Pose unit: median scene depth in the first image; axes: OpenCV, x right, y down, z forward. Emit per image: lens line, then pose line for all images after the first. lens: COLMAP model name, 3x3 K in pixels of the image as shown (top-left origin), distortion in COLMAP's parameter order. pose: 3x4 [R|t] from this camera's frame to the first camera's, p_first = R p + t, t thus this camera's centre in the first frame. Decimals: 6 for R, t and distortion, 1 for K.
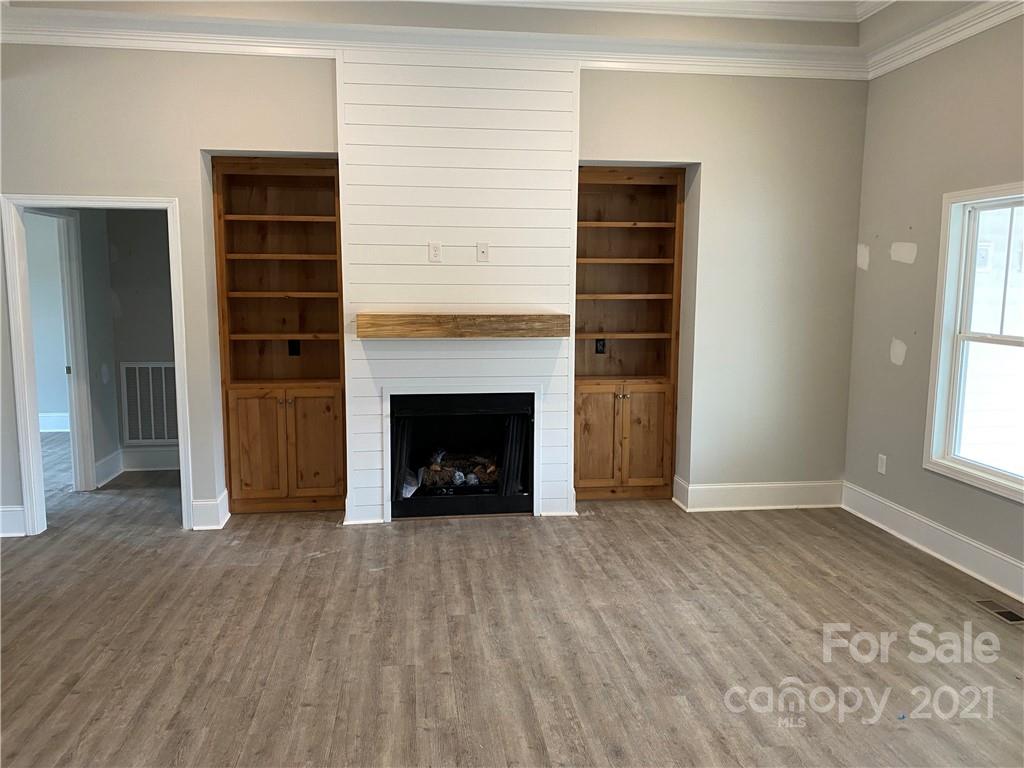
lens RADIAL K [[782.1, 0, 514.1], [0, 782.1, 379.3], [0, 0, 1]] dist [0.054493, -0.043257]
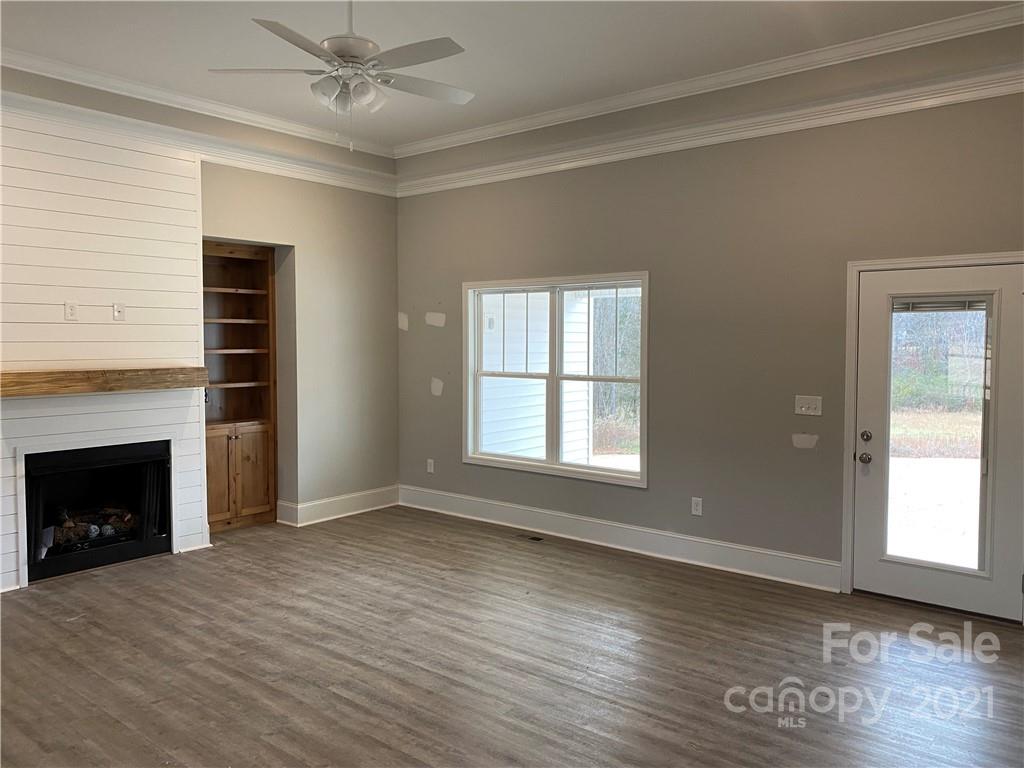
lens RADIAL K [[782.1, 0, 510.9], [0, 782.1, 382.9], [0, 0, 1]] dist [0.054493, -0.043257]
pose [[0.733128, -0.042465, 0.678764, -0.386021], [0.089183, 0.995433, -0.034050, 0.018915], [-0.674218, 0.085497, 0.733567, -0.146044]]
